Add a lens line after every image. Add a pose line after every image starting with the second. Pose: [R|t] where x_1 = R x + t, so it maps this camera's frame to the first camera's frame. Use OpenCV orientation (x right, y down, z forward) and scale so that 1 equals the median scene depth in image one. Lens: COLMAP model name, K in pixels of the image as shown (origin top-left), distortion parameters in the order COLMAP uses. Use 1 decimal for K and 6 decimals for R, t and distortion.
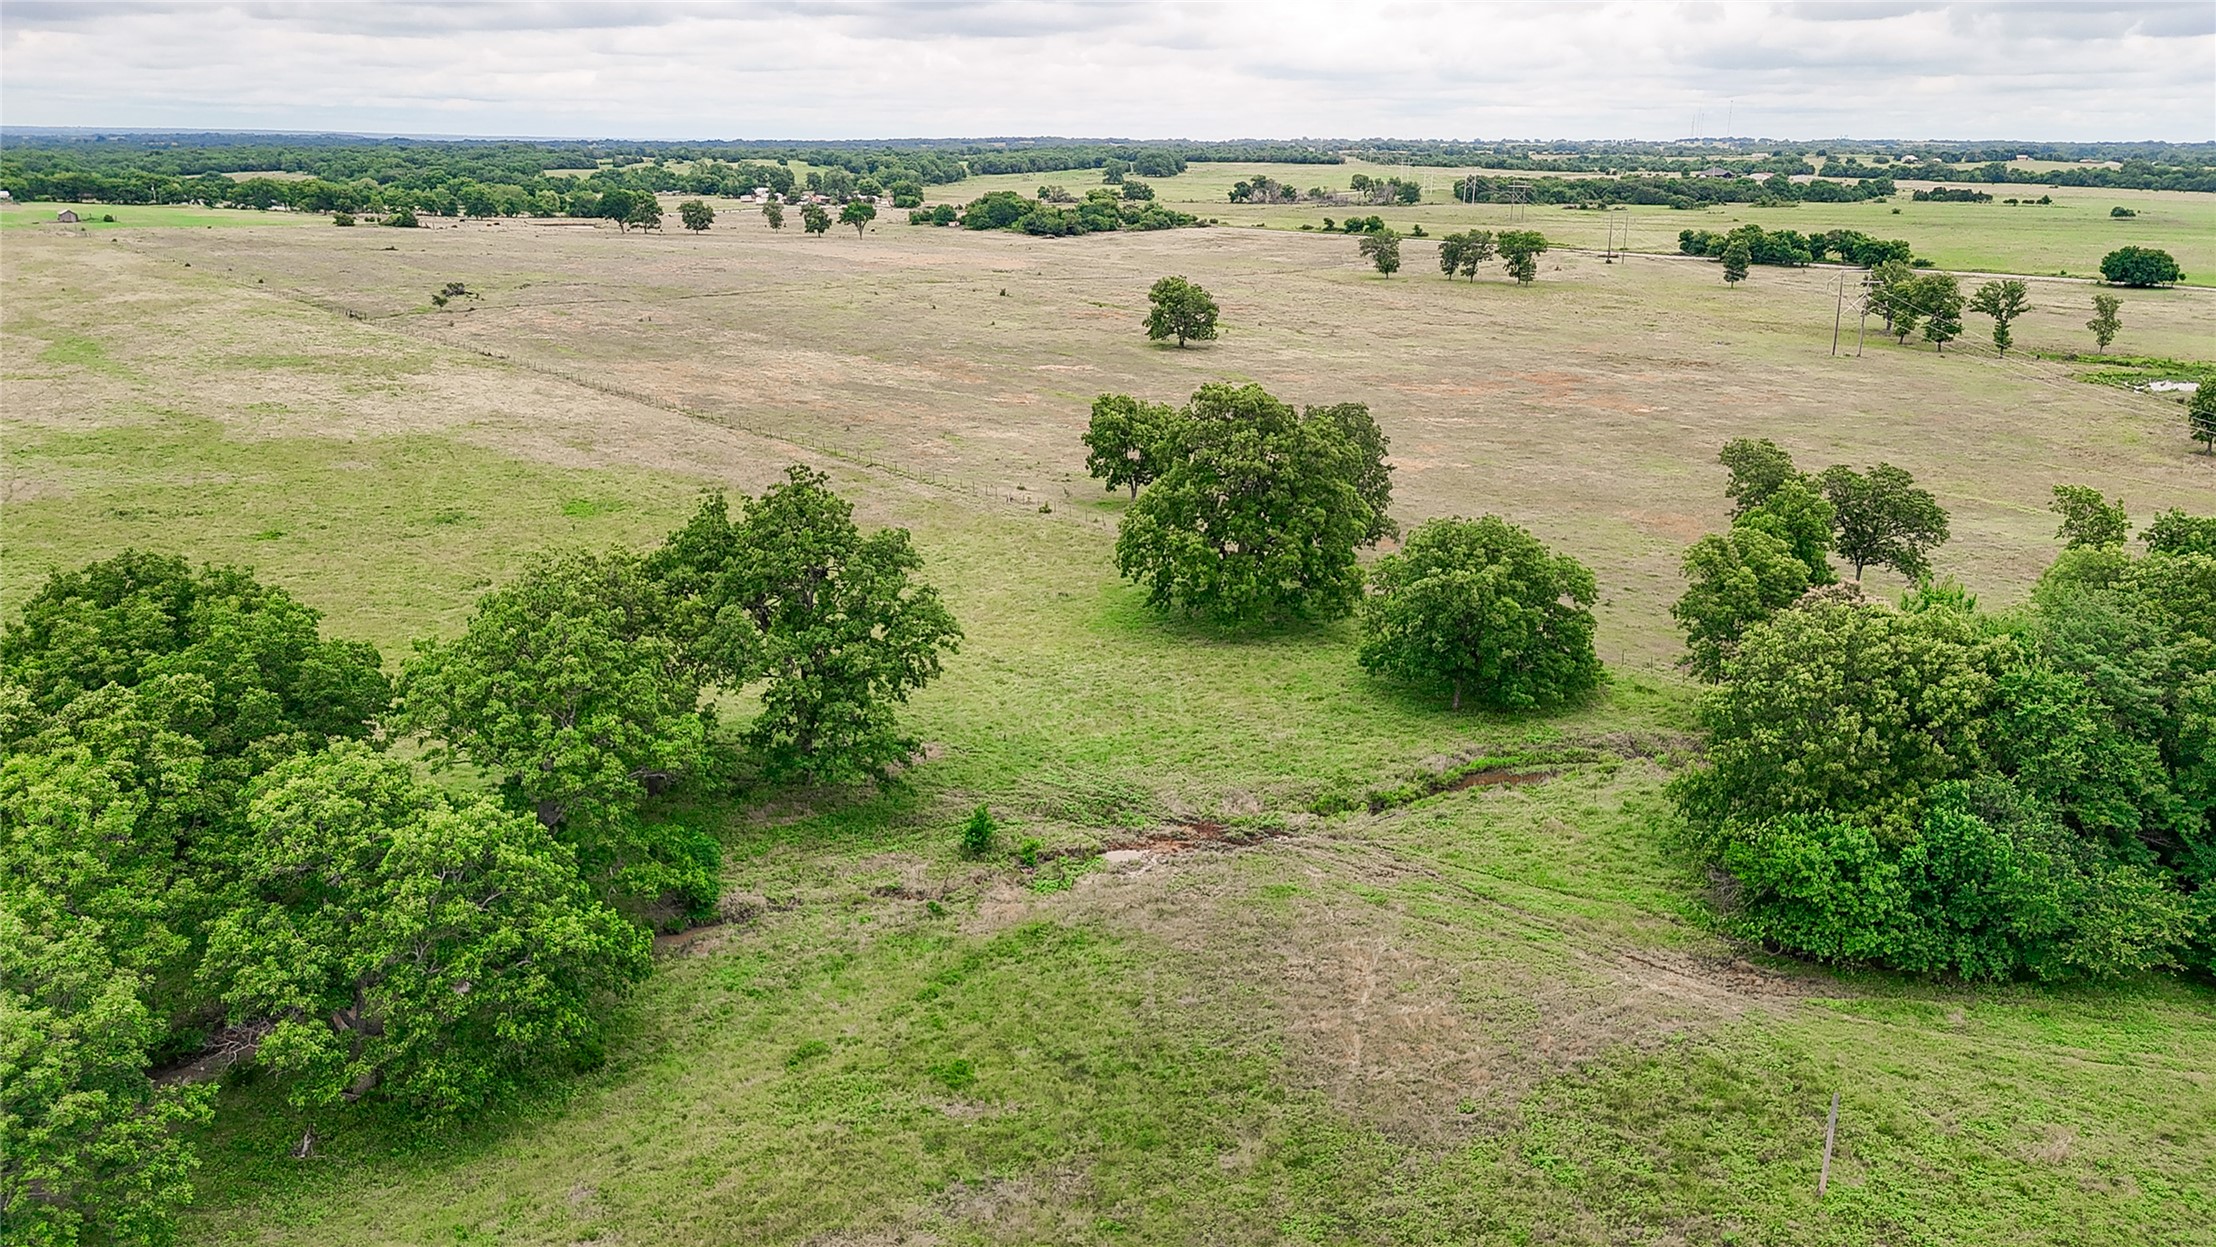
lens RADIAL K [[1642.9, 0, 1108.0], [0, 1642.9, 623.5], [0, 0, 1]] dist [0.073948, -0.064456]
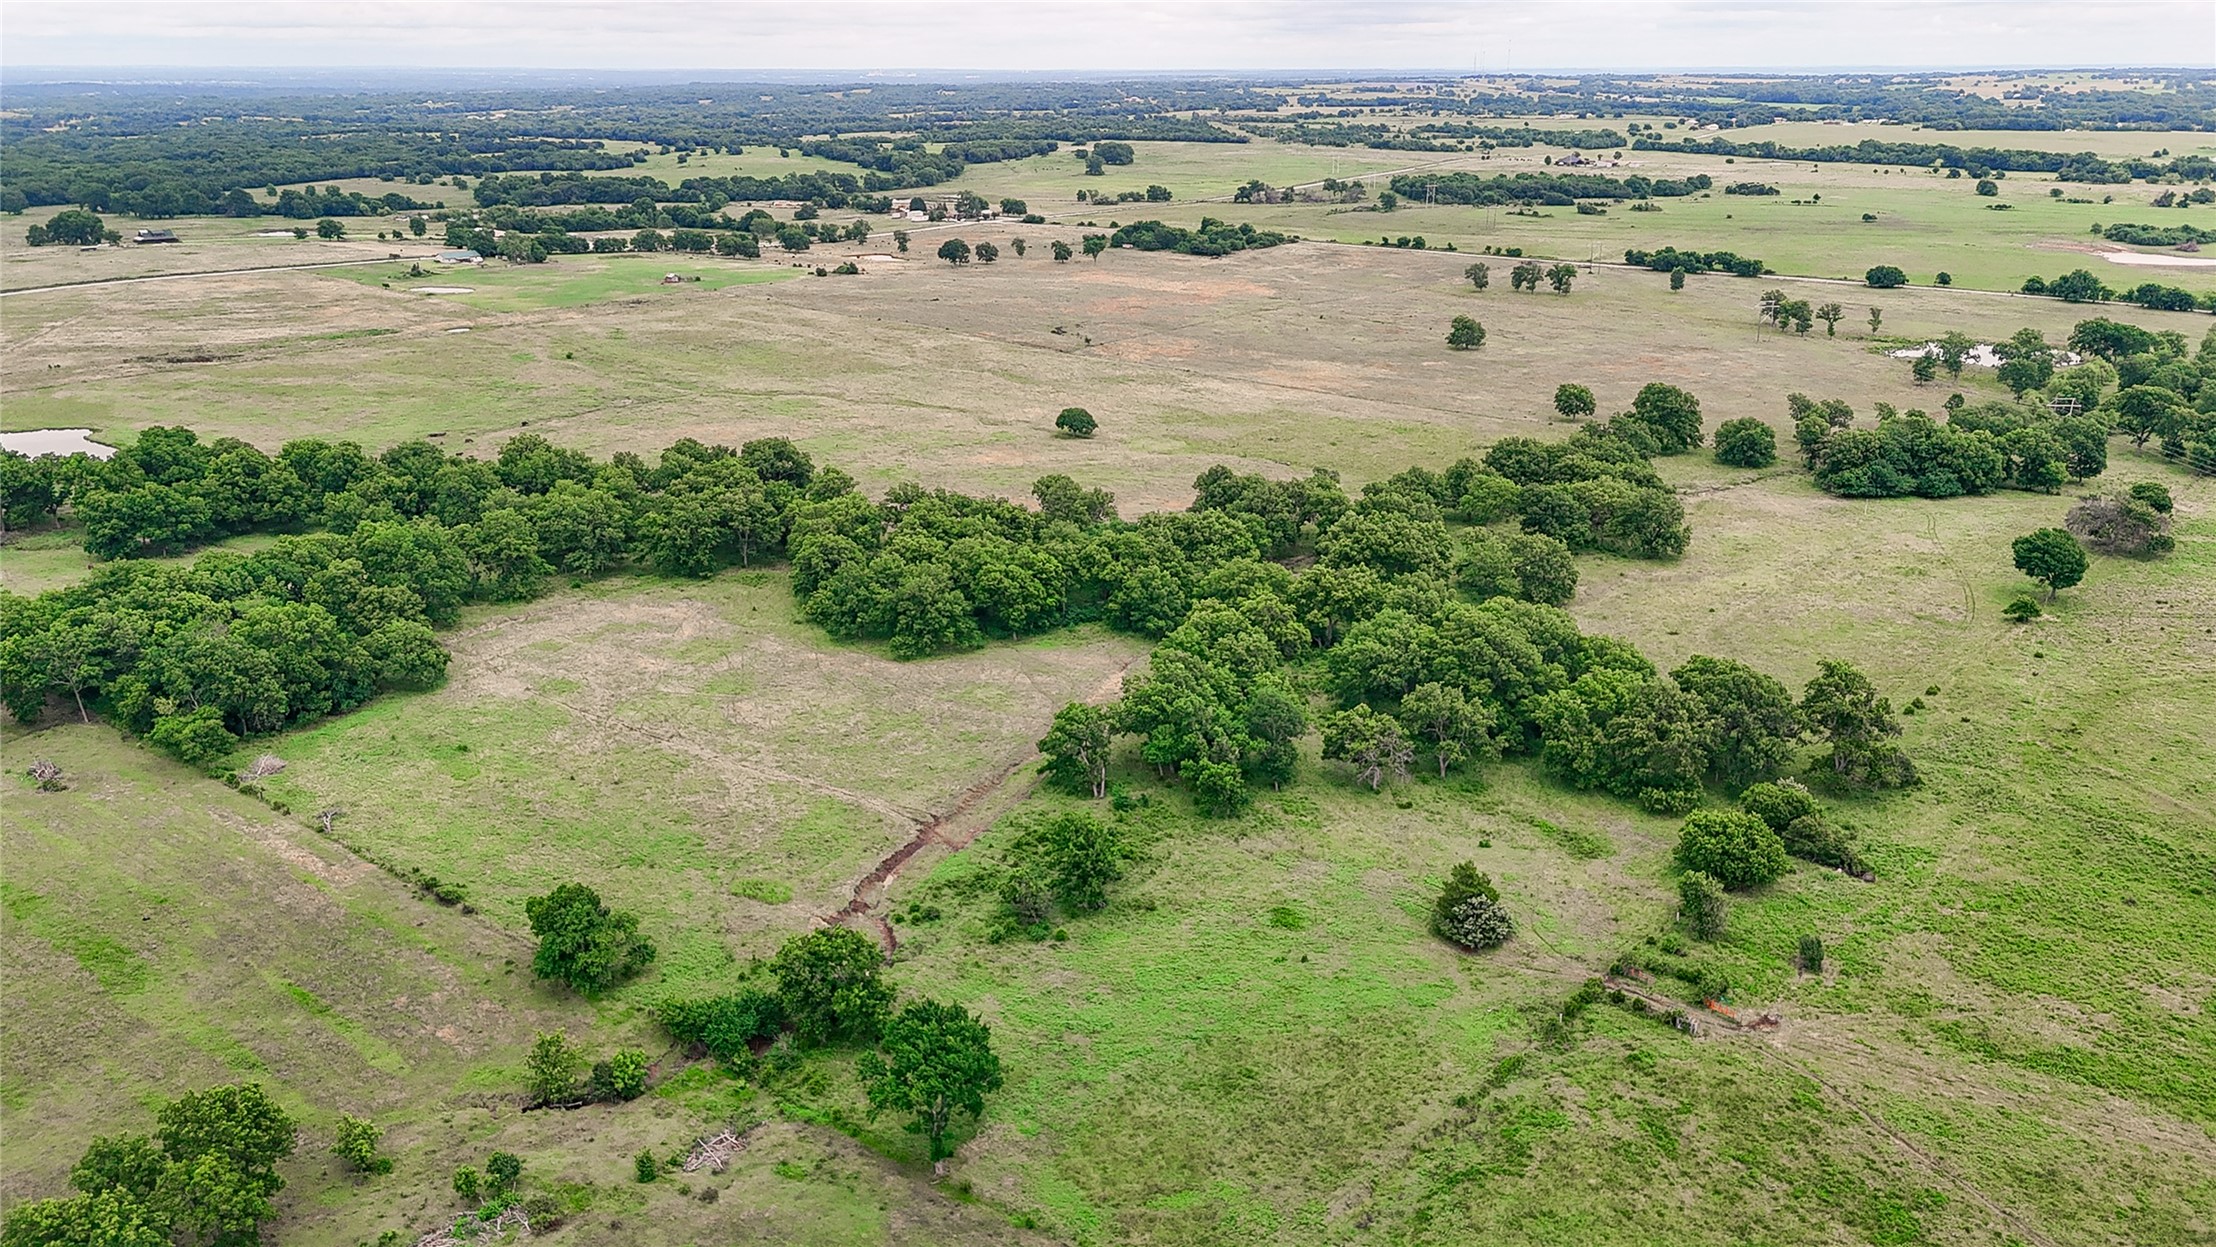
lens RADIAL K [[1642.9, 0, 1108.0], [0, 1642.9, 623.5], [0, 0, 1]] dist [0.073948, -0.064456]
pose [[0.991274, -0.057511, 0.118609, -0.652074], [0.052657, 0.997658, 0.043660, 0.062821], [-0.120842, -0.037034, 0.991981, -1.010598]]
